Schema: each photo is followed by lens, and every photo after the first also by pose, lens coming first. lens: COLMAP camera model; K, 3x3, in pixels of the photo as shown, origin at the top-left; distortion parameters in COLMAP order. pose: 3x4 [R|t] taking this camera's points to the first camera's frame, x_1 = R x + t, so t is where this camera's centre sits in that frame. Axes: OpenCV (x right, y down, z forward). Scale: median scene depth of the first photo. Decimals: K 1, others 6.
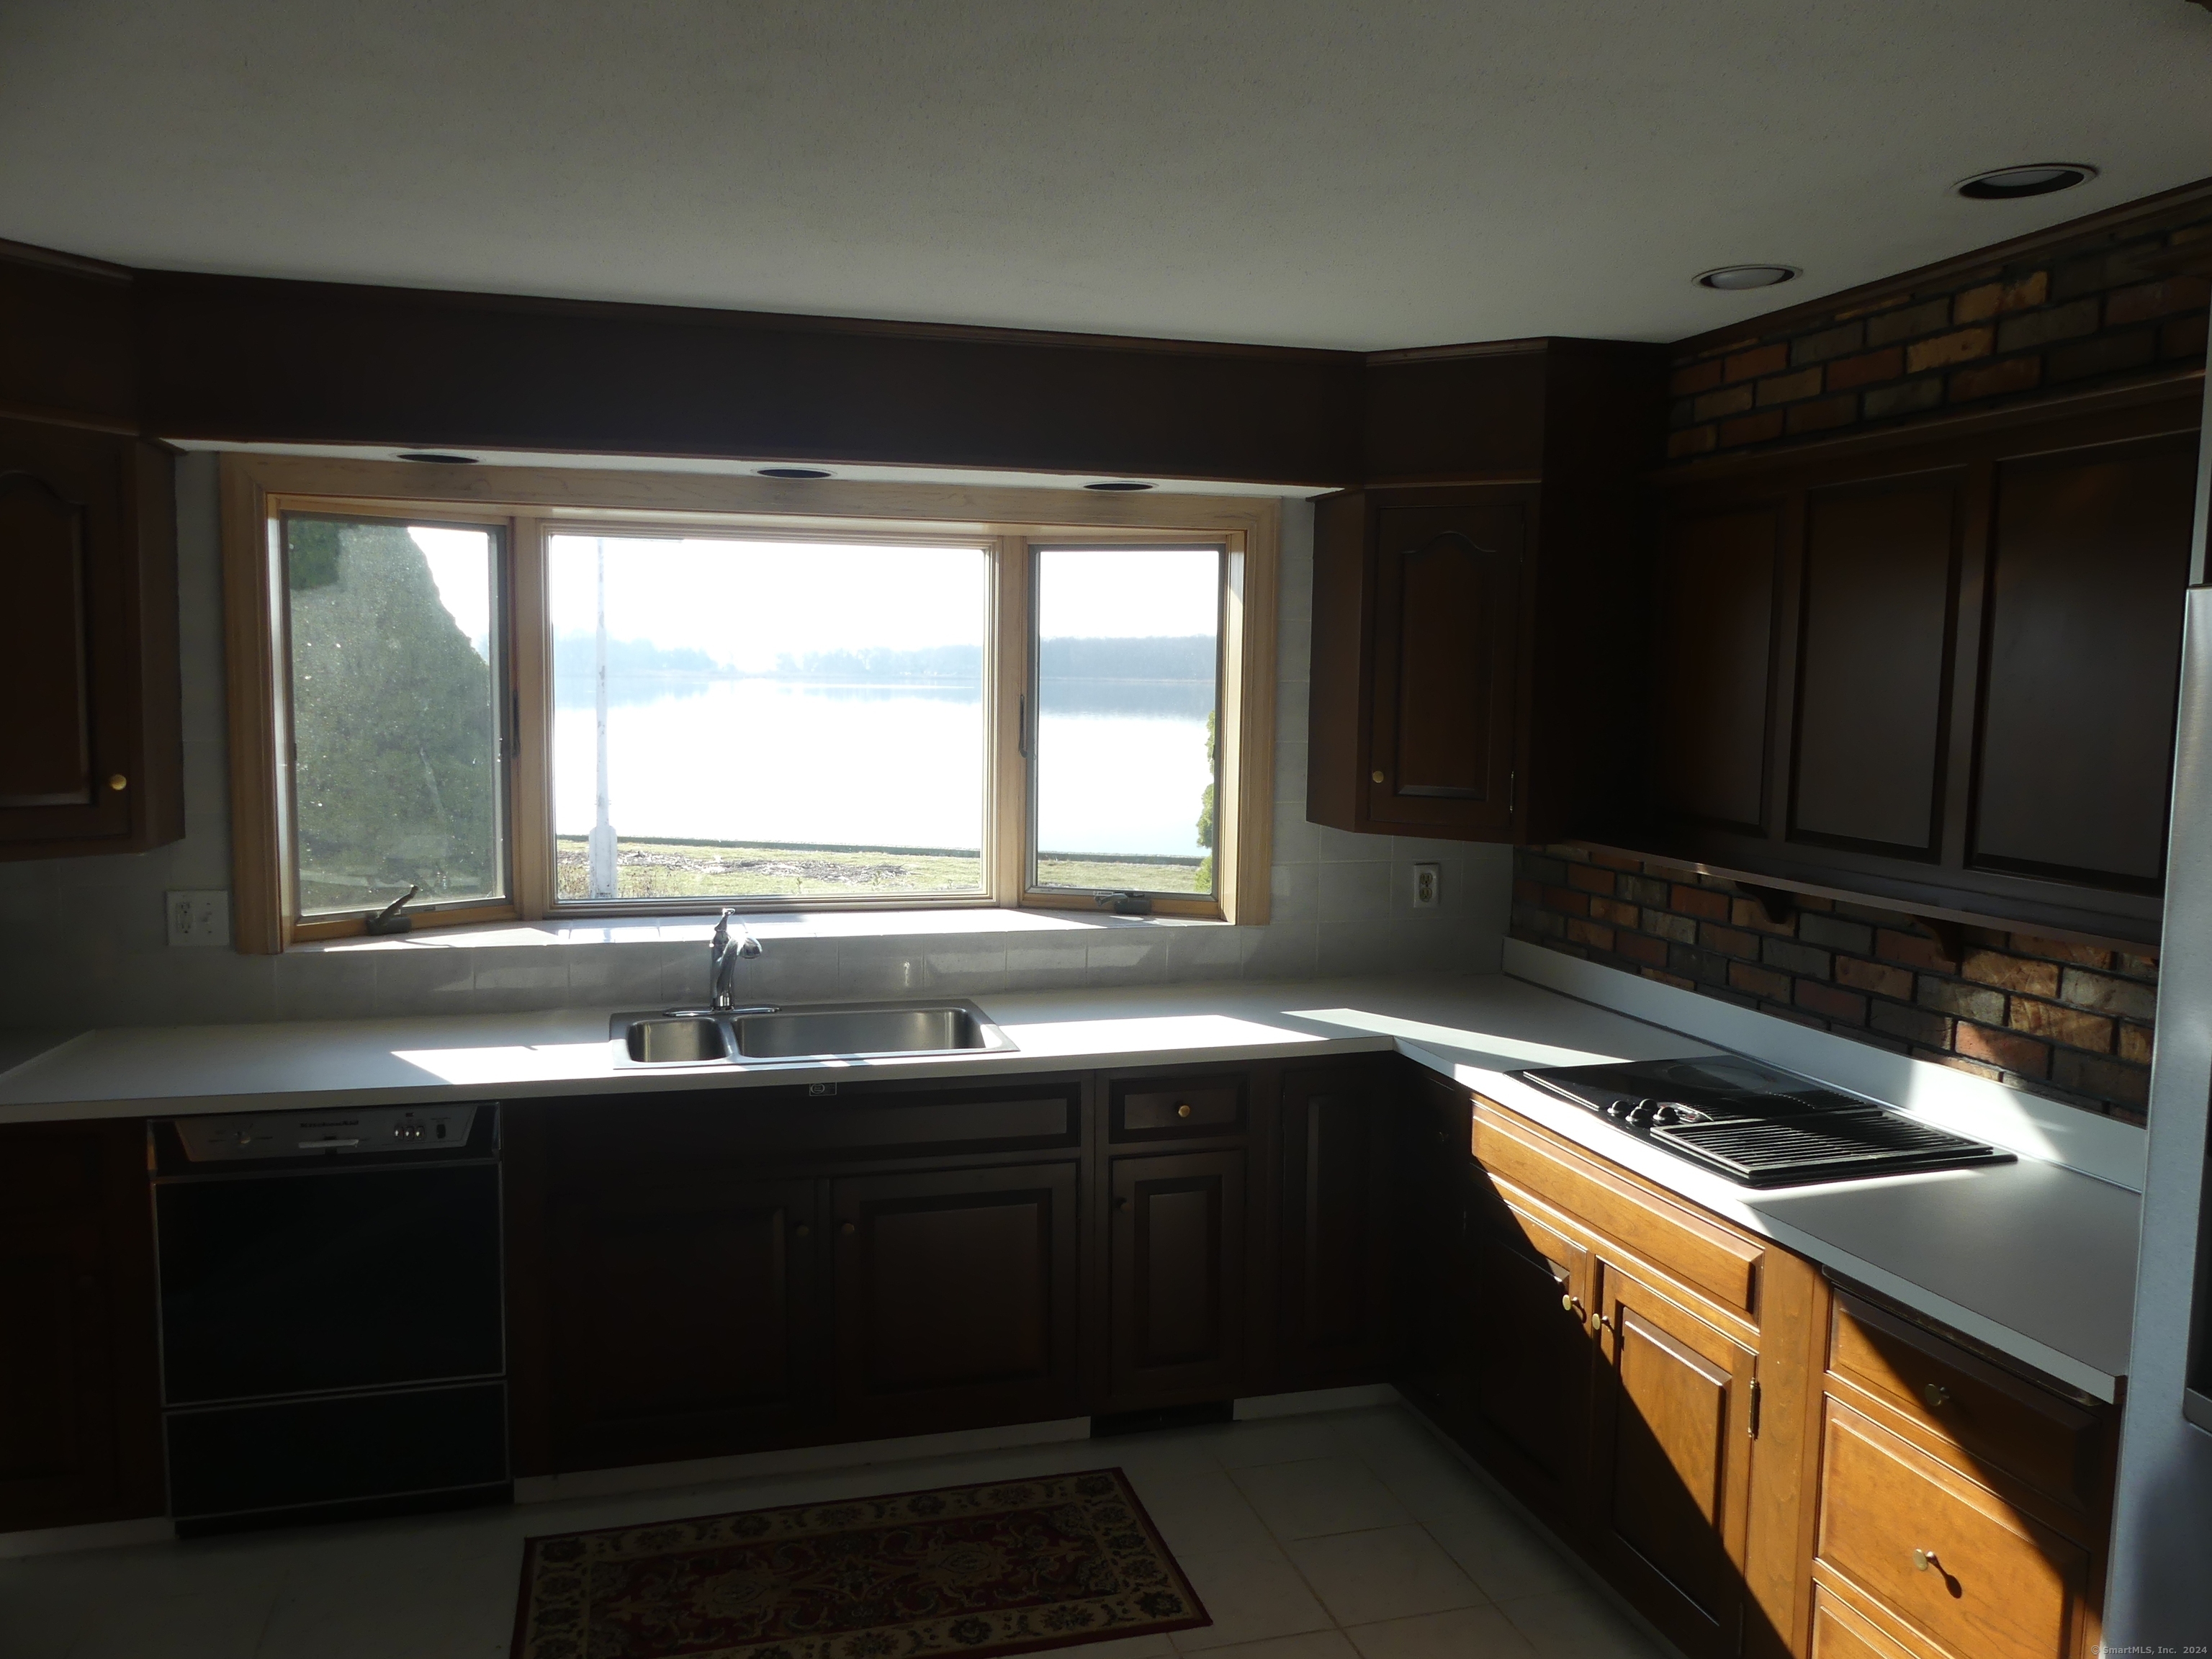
lens RADIAL K [[1663.3, 0, 1115.5], [0, 1663.3, 838.8], [0, 0, 1]] dist [-0.032276, 0.022805]
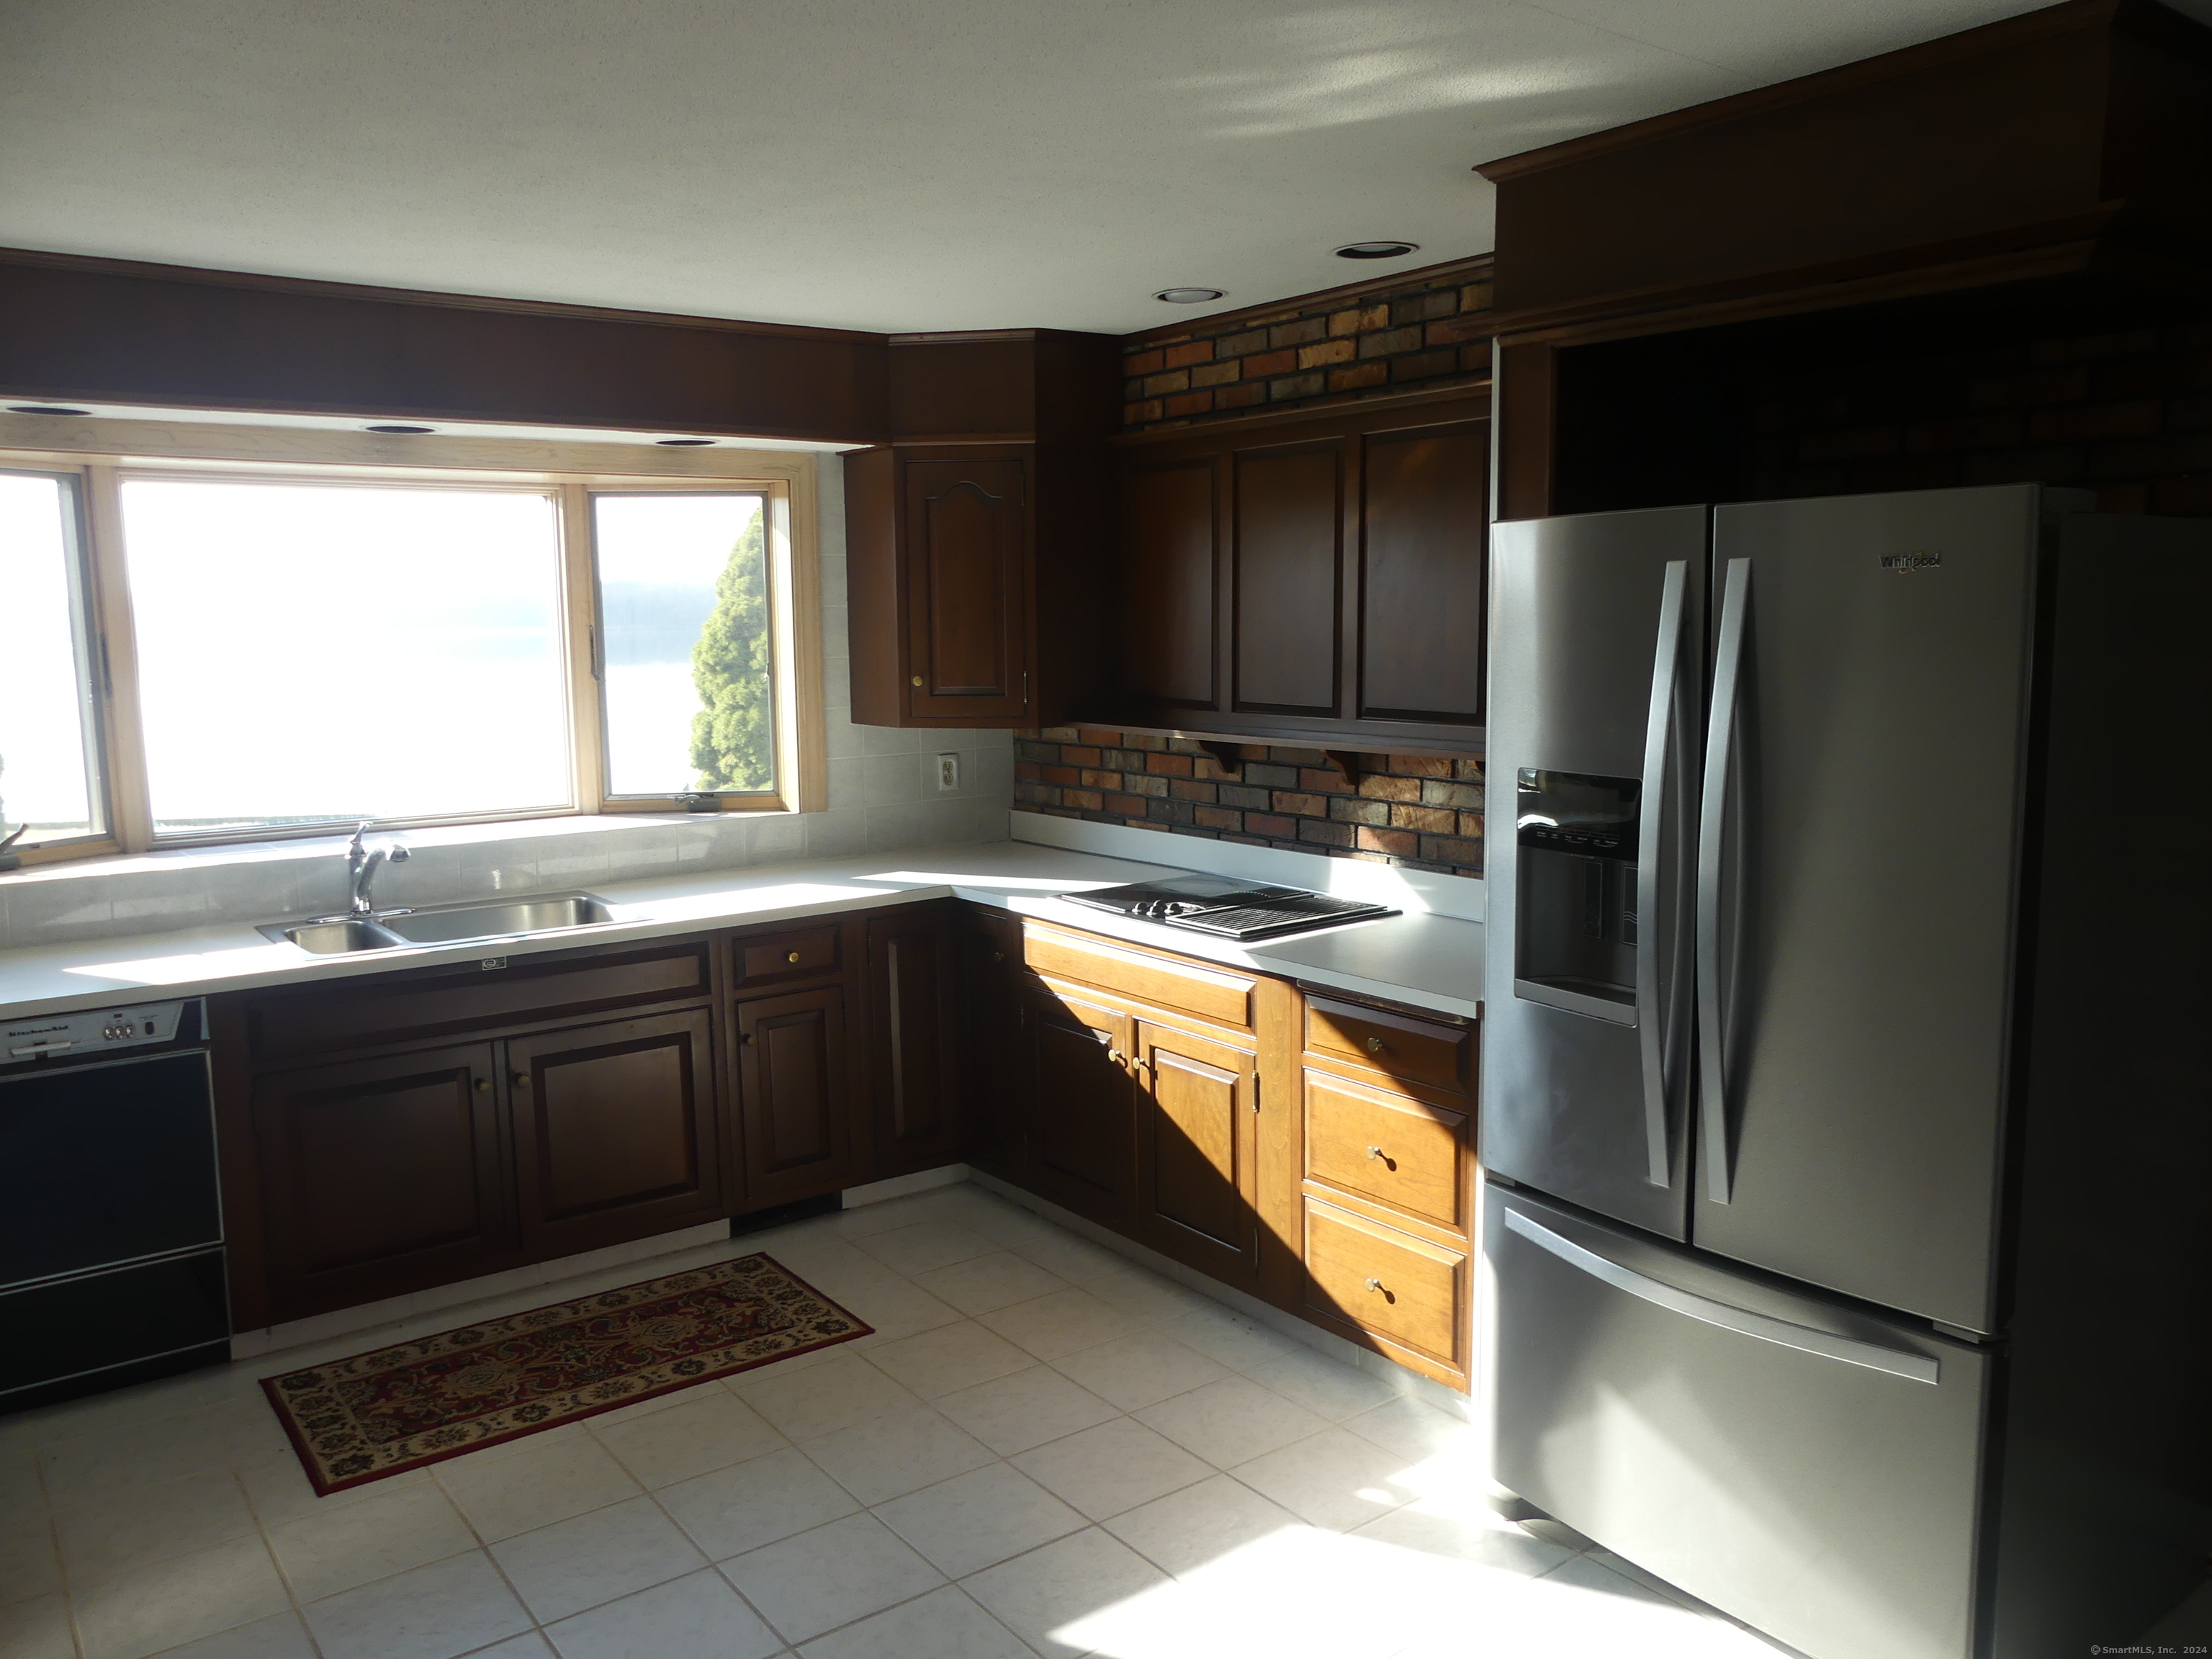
lens RADIAL K [[1663.3, 0, 1111.4], [0, 1663.3, 837.4], [0, 0, 1]] dist [-0.032276, 0.022805]
pose [[0.932758, -0.072931, 0.353048, -0.174700], [0.060805, 0.997120, 0.045334, 0.036111], [-0.355337, -0.020818, 0.934506, -0.238311]]
